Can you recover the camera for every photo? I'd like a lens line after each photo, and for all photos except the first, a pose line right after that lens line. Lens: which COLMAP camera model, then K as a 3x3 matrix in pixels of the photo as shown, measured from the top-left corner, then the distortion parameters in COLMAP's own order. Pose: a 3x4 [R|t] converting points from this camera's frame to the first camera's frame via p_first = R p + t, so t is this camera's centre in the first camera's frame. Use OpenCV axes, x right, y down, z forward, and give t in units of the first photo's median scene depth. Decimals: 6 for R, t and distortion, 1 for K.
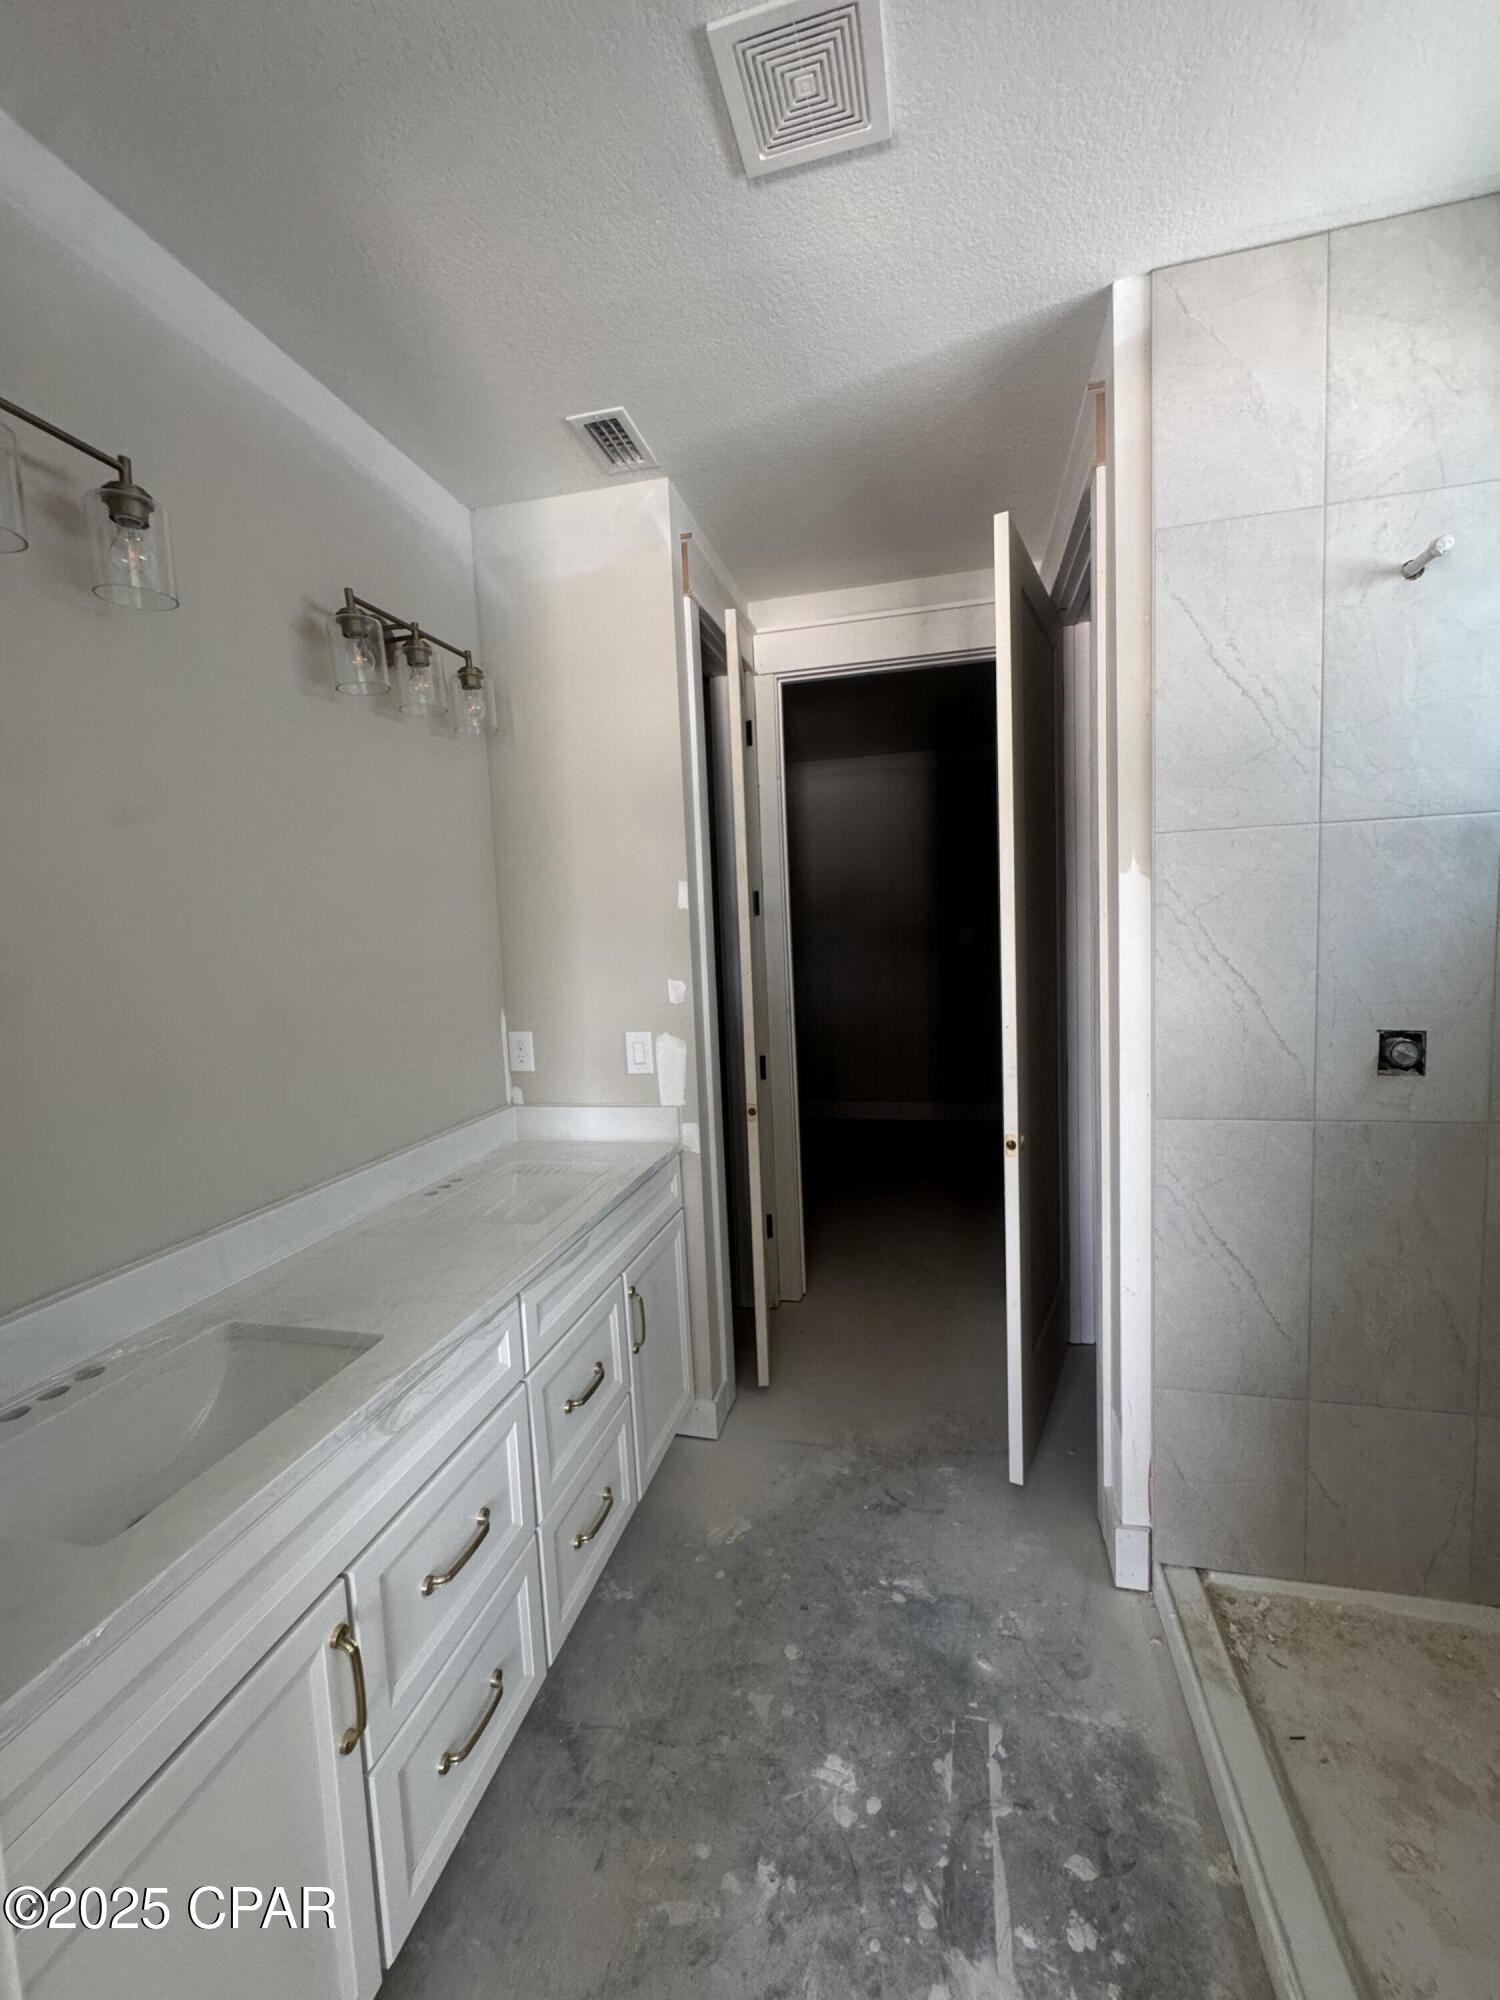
lens RADIAL K [[804.3, 0, 750.7], [0, 804.3, 997.6], [0, 0, 1]] dist [-0.003699, 0.000186]
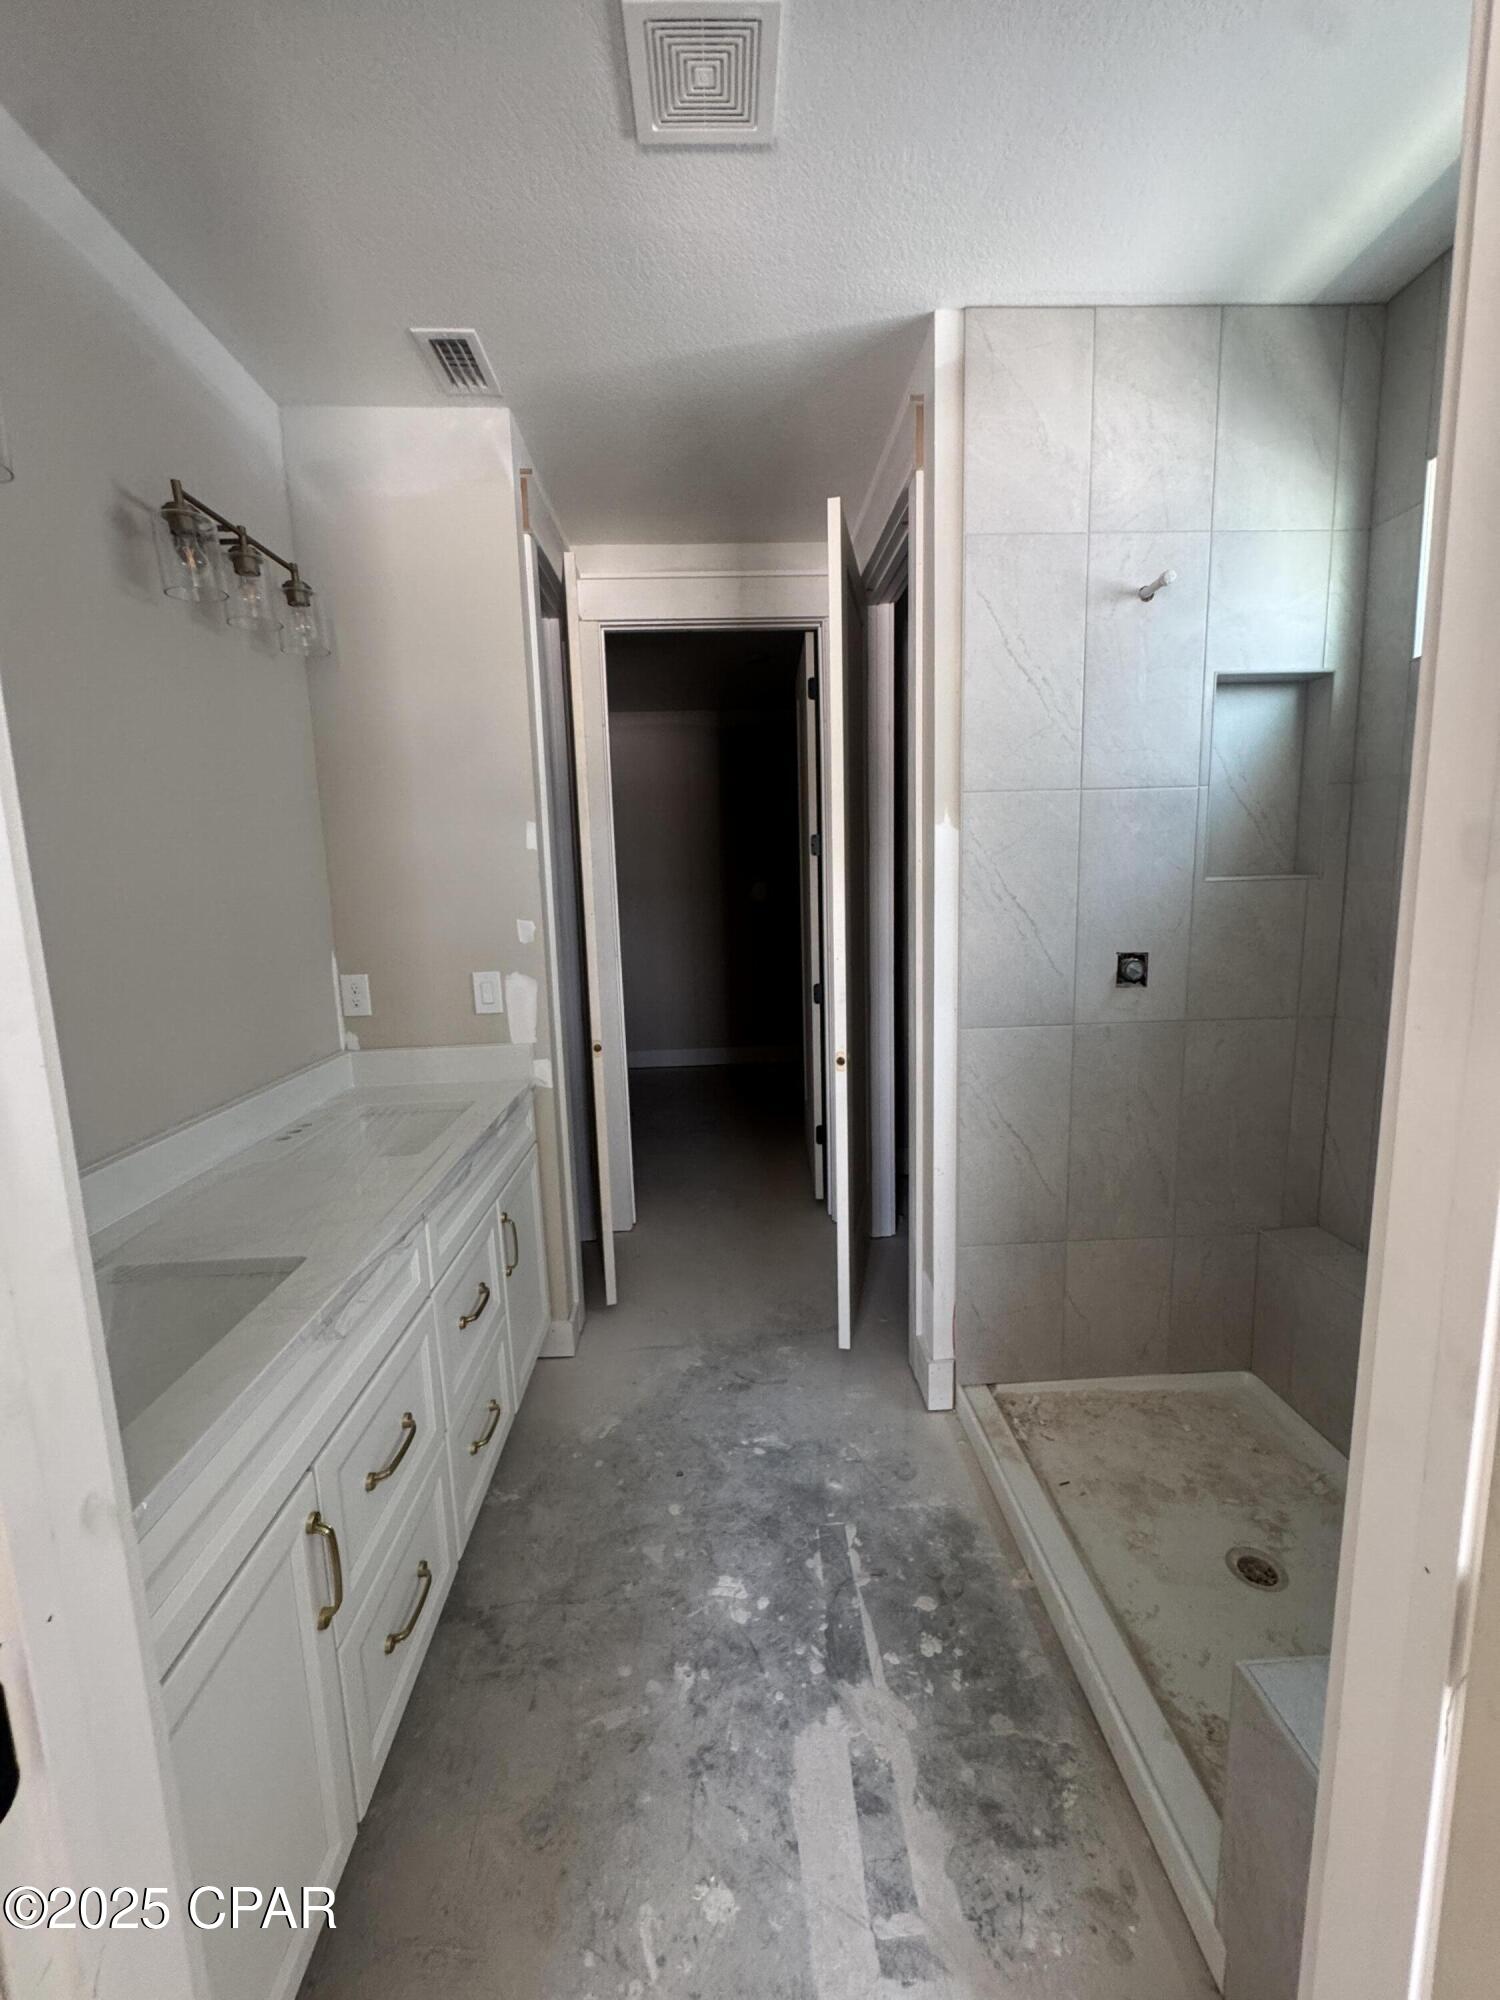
lens RADIAL K [[804.3, 0, 749.2], [0, 804.3, 998.1], [0, 0, 1]] dist [-0.003699, 0.000186]
pose [[0.960670, -0.024891, 0.276576, -0.146004], [0.010860, 0.998580, 0.052148, 0.037615], [-0.277481, -0.047093, 0.959576, -0.083714]]
